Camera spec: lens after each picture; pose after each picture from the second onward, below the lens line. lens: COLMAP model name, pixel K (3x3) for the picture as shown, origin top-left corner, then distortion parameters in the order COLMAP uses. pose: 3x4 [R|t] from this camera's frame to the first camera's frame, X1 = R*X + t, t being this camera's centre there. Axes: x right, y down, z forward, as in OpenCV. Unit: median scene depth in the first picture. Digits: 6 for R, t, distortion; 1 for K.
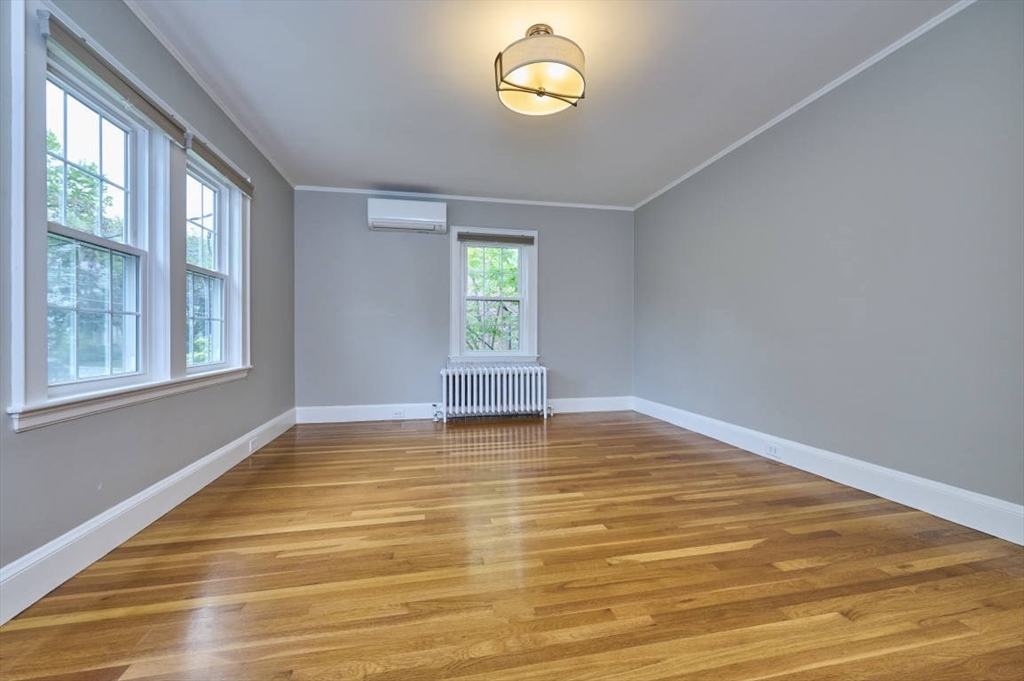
lens RADIAL K [[405.3, 0, 506.1], [0, 405.3, 339.9], [0, 0, 1]] dist [-0.000794, -0.000187]
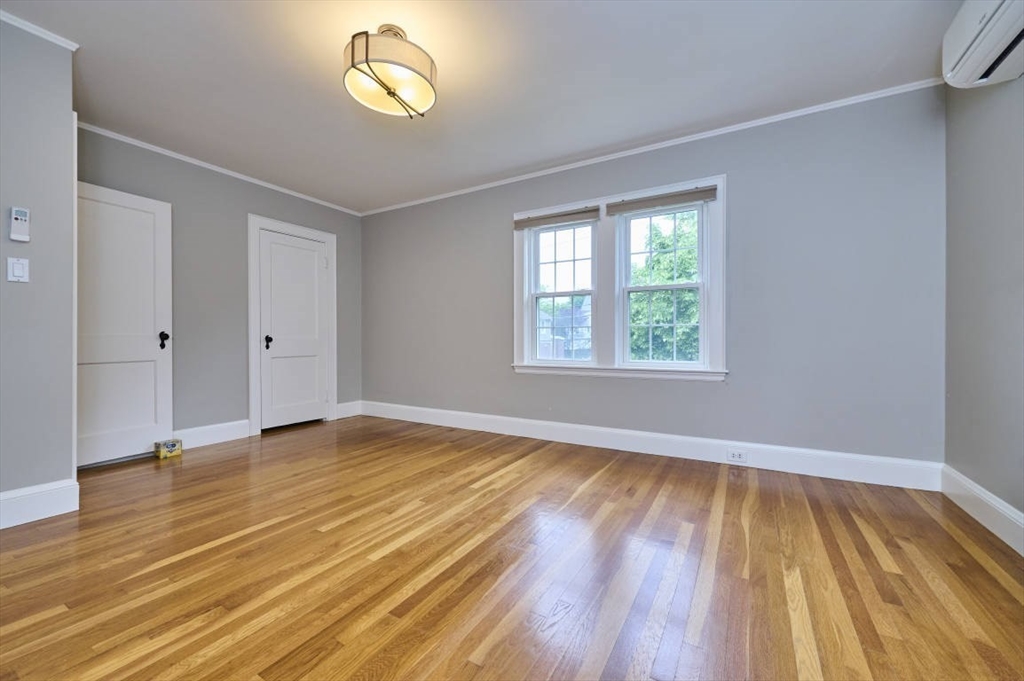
lens RADIAL K [[405.3, 0, 506.1], [0, 405.3, 339.9], [0, 0, 1]] dist [-0.000794, -0.000187]
pose [[-0.664274, 0.001999, -0.747487, 0.605350], [-0.004623, 0.999966, 0.006783, -0.015231], [0.747475, 0.007962, -0.664242, 1.772611]]
